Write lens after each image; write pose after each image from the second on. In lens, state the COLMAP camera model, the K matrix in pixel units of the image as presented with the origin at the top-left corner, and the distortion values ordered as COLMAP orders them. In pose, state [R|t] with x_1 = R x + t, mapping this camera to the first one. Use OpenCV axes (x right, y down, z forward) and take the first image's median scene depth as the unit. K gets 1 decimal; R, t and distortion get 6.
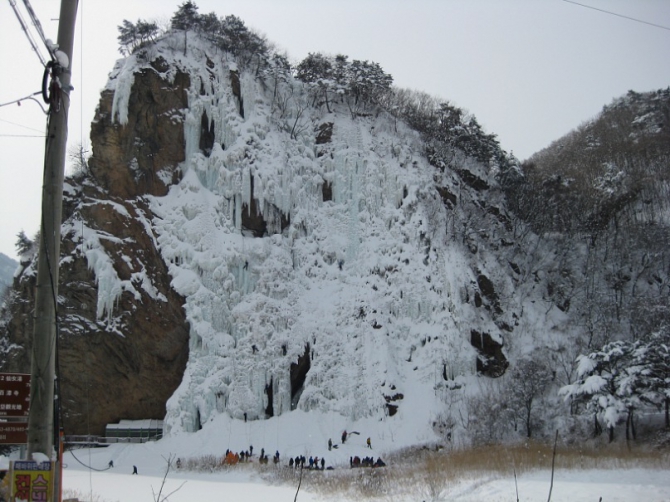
lens RADIAL K [[730.0, 0, 335.0], [0, 730.0, 251.0], [0, 0, 1]] dist [-0.154905, 0.032090]
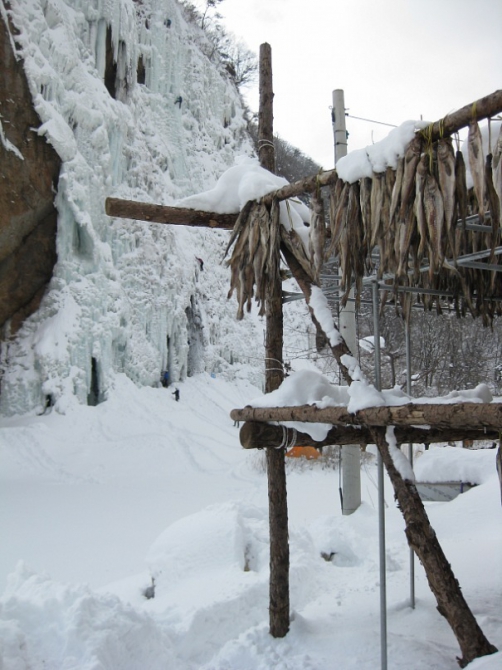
lens RADIAL K [[730.0, 0, 264.1], [0, 730.0, 335.0], [0, 0, 1]] dist [-0.154905, 0.032090]
pose [[0.543145, 0.102451, 0.833365, -0.564667], [-0.204432, 0.978796, 0.012909, 0.155357], [-0.814372, -0.177378, 0.552572, 0.559562]]
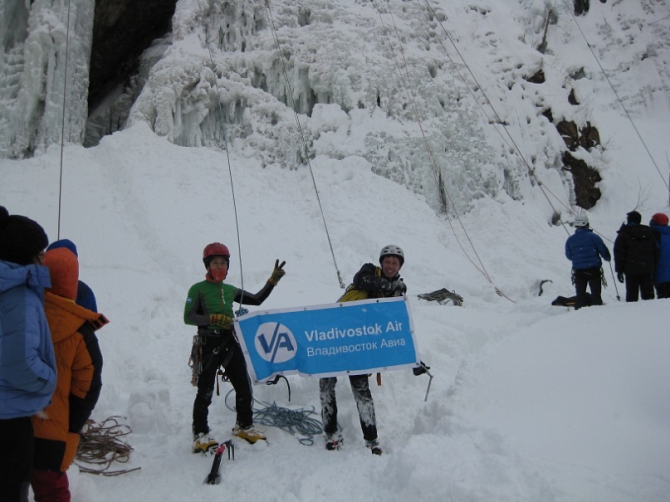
lens RADIAL K [[730.0, 0, 335.0], [0, 730.0, 251.0], [0, 0, 1]] dist [-0.154905, 0.032090]
pose [[0.912680, 0.084874, 0.399764, -0.071286], [-0.105499, 0.993972, 0.029829, 0.226919], [-0.394822, -0.069399, 0.916133, 0.780630]]
